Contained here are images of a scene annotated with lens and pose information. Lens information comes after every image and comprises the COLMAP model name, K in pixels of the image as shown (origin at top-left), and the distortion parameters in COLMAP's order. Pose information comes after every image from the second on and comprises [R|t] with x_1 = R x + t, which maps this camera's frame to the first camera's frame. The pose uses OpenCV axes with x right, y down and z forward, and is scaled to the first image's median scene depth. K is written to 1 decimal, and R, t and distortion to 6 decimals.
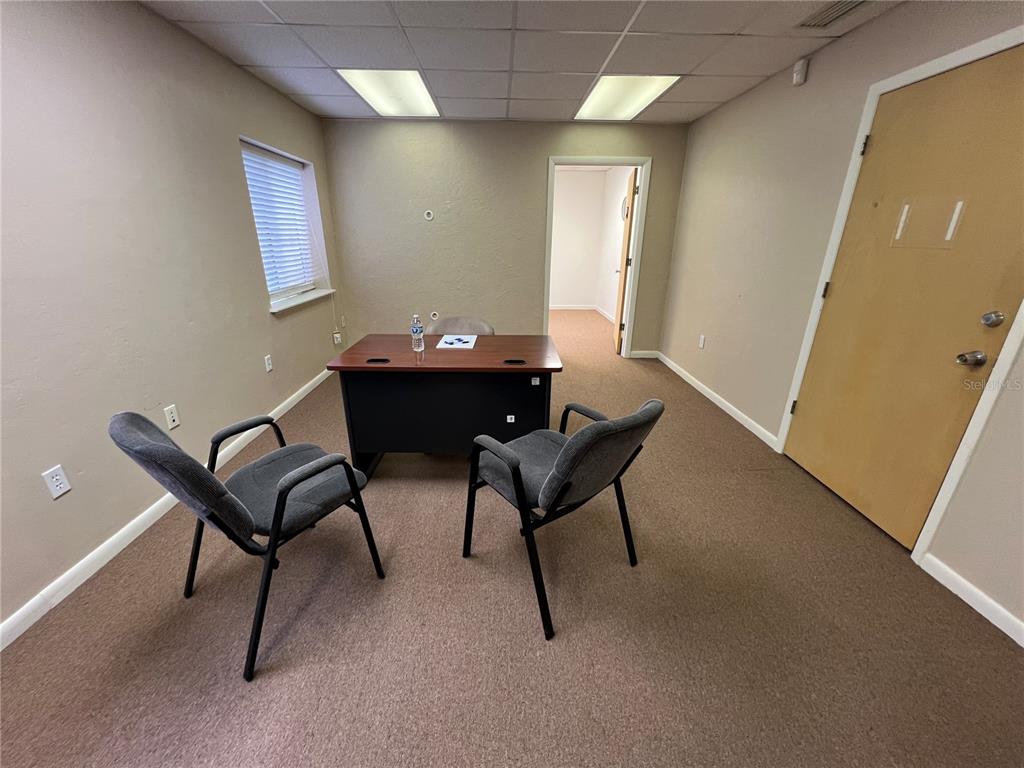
lens RADIAL K [[408.4, 0, 509.4], [0, 408.4, 380.0], [0, 0, 1]] dist [0.001119, -0.000867]
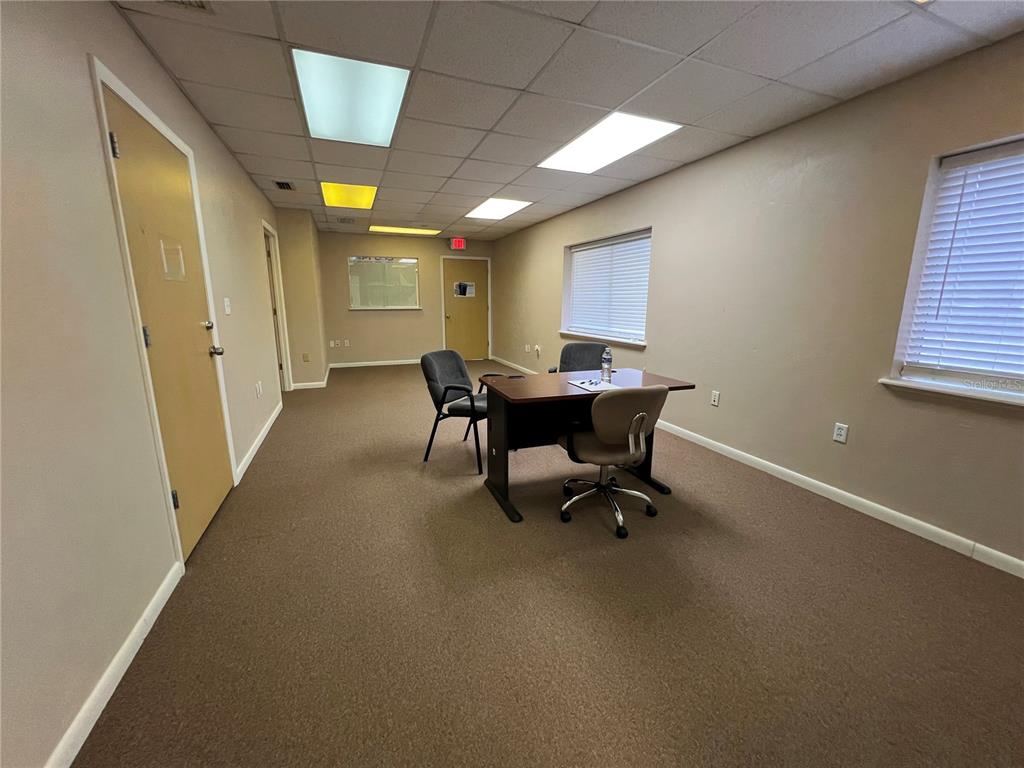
lens RADIAL K [[408.4, 0, 507.3], [0, 408.4, 383.6], [0, 0, 1]] dist [0.001119, -0.000867]
pose [[-0.935916, 0.066145, -0.345956, 0.396274], [-0.123209, 0.858674, 0.497492, -0.543649], [0.329970, 0.508236, -0.795498, 1.690470]]
